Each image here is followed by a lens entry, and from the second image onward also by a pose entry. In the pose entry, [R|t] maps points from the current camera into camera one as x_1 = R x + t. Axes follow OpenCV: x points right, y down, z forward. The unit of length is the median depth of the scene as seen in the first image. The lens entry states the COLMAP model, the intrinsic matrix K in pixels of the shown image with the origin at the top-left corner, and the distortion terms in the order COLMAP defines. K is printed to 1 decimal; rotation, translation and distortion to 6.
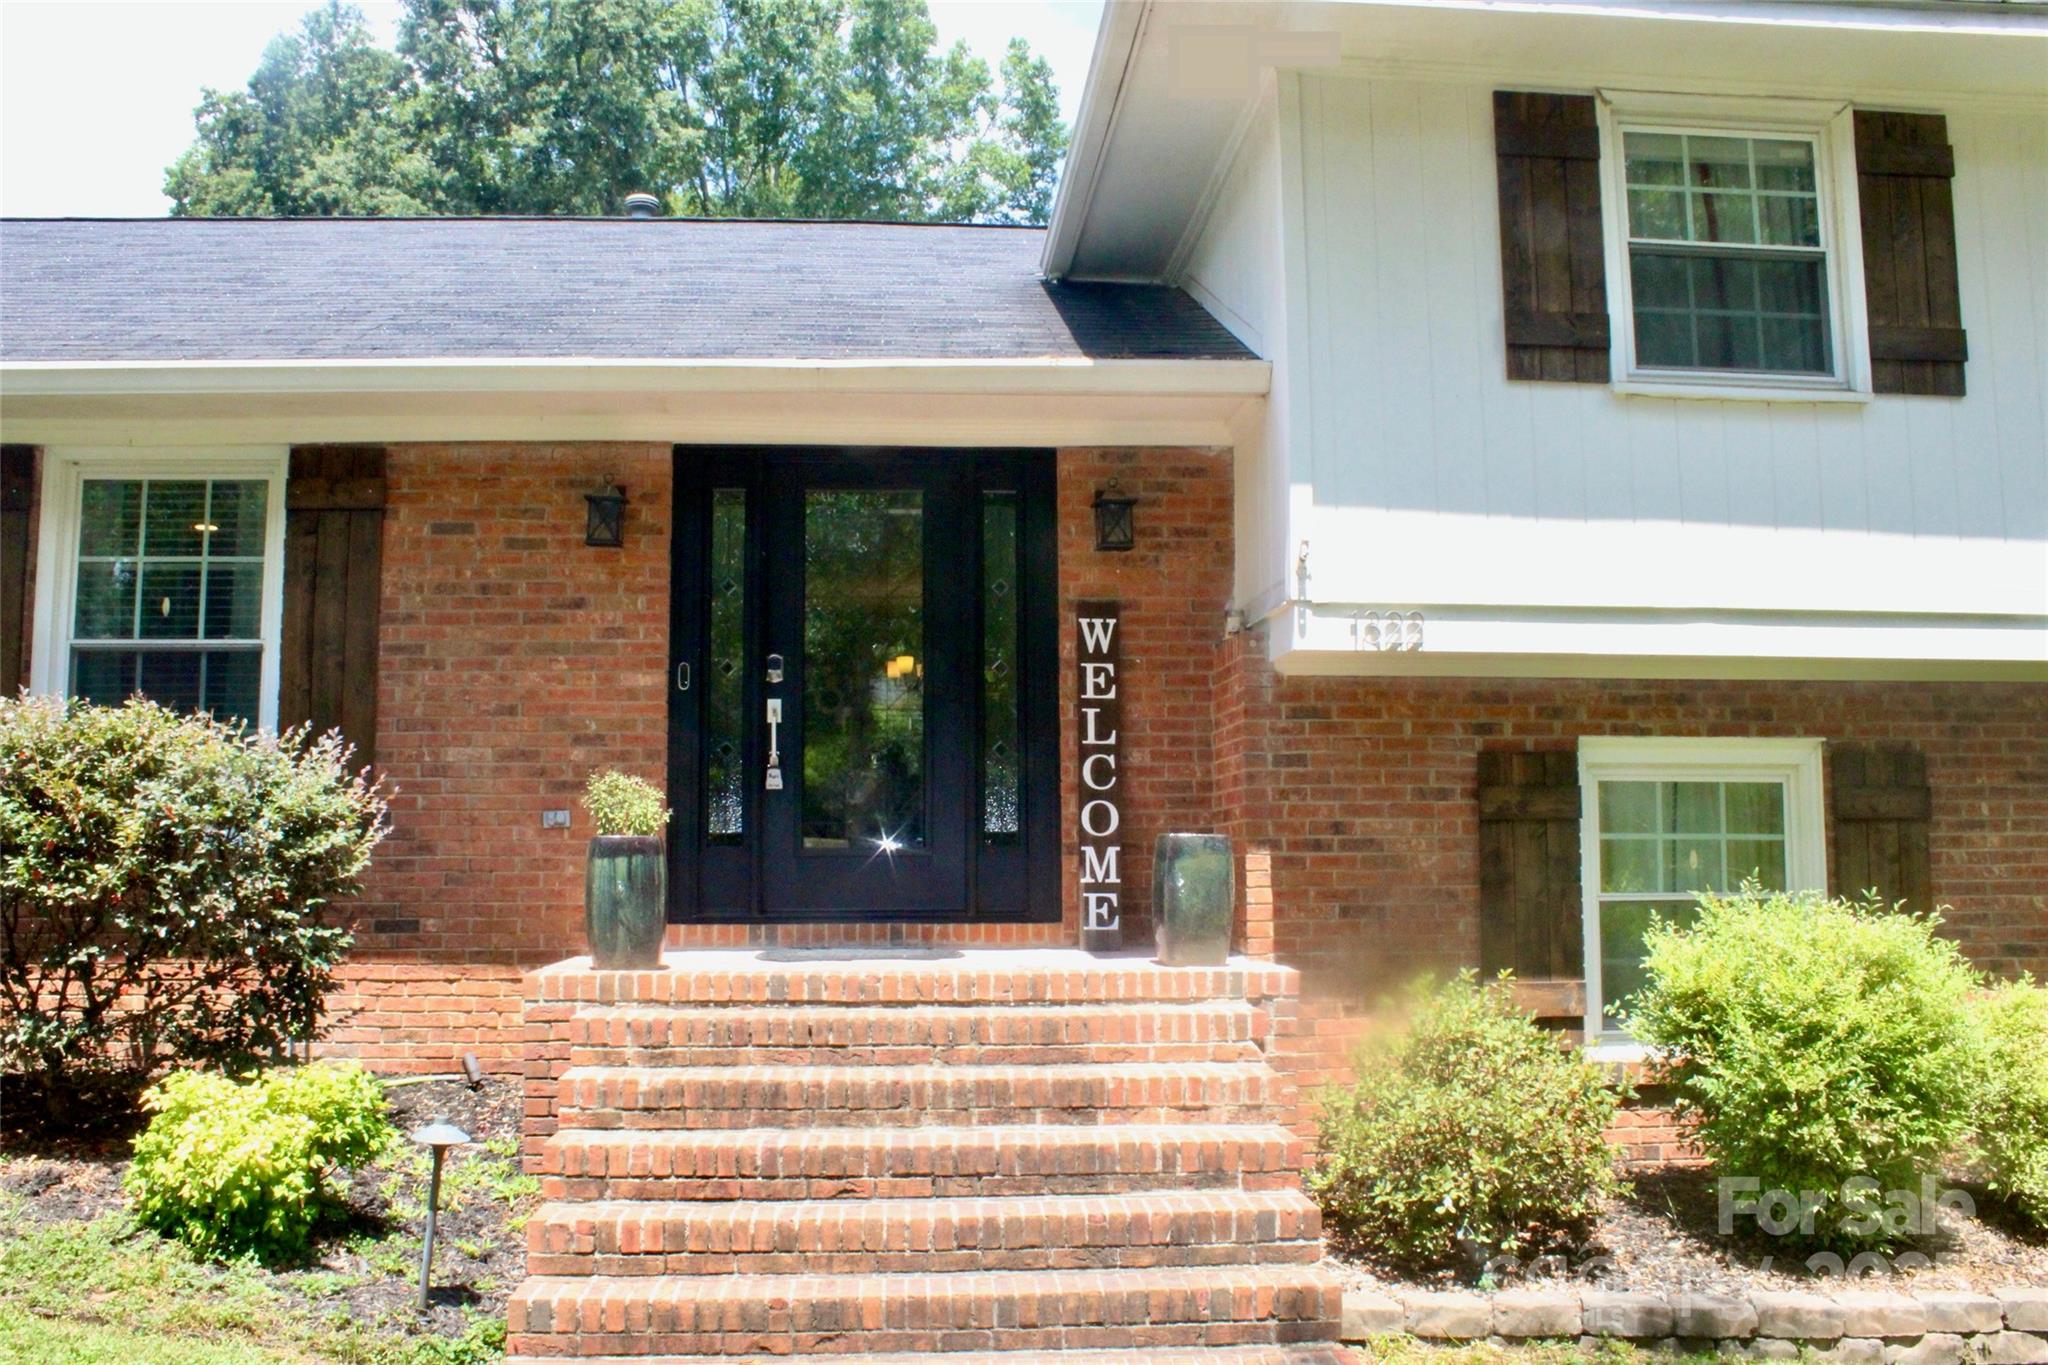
lens RADIAL K [[1731.3, 0, 1010.3], [0, 1731.3, 684.3], [0, 0, 1]] dist [-0.149377, 0.137978]
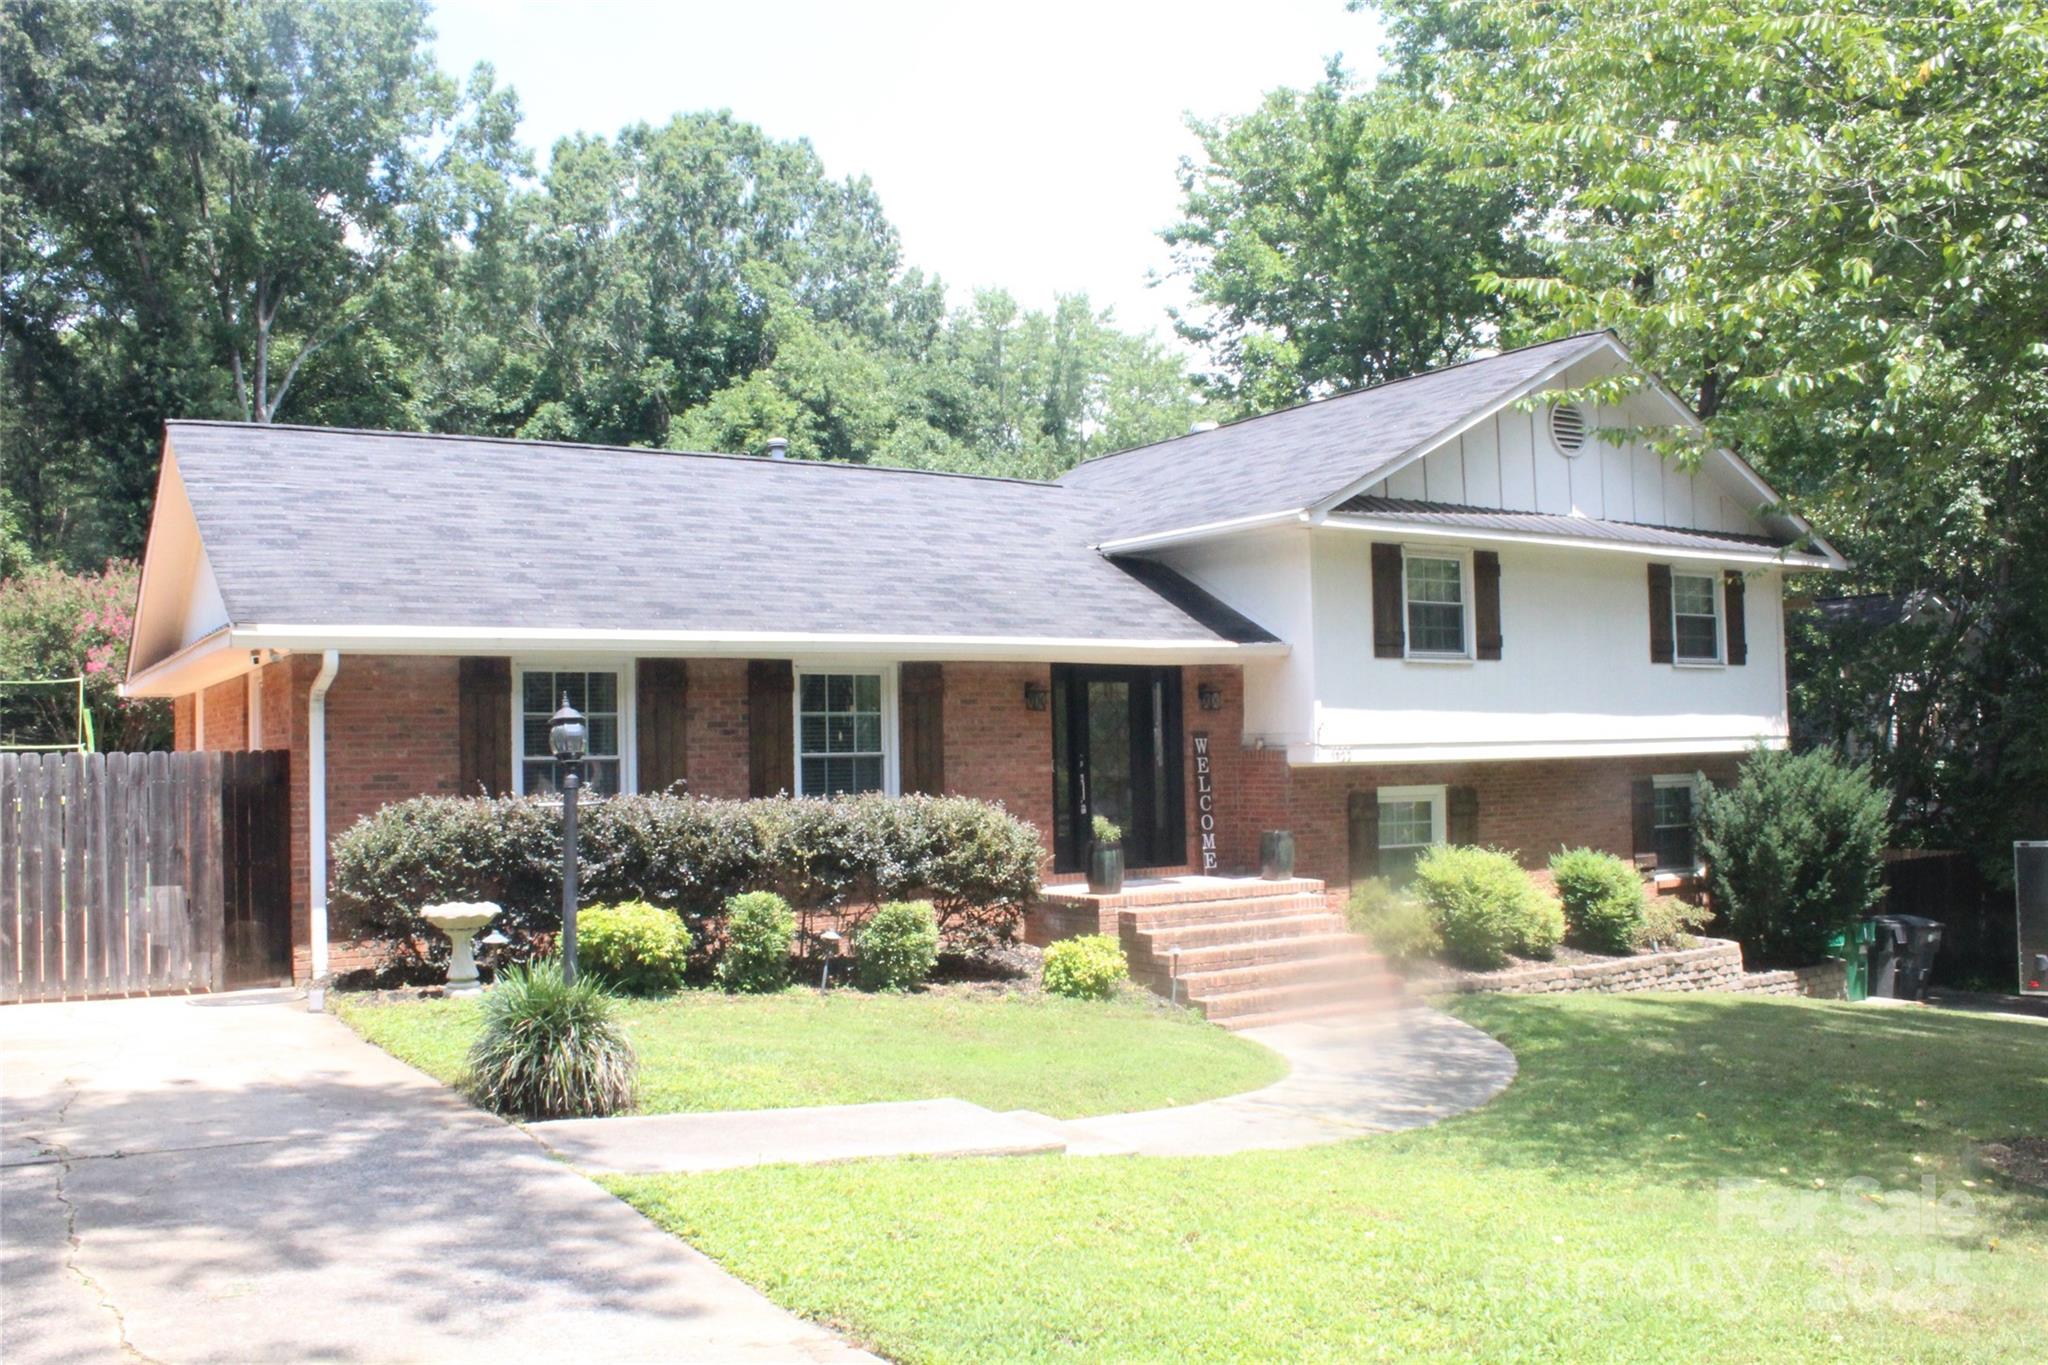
lens RADIAL K [[1731.3, 0, 1010.3], [0, 1731.3, 684.3], [0, 0, 1]] dist [-0.149377, 0.137978]
pose [[0.884659, 0.007358, 0.466181, -1.330973], [-0.031353, 0.998551, 0.043736, -0.214444], [-0.465184, -0.053308, 0.883608, -1.011603]]
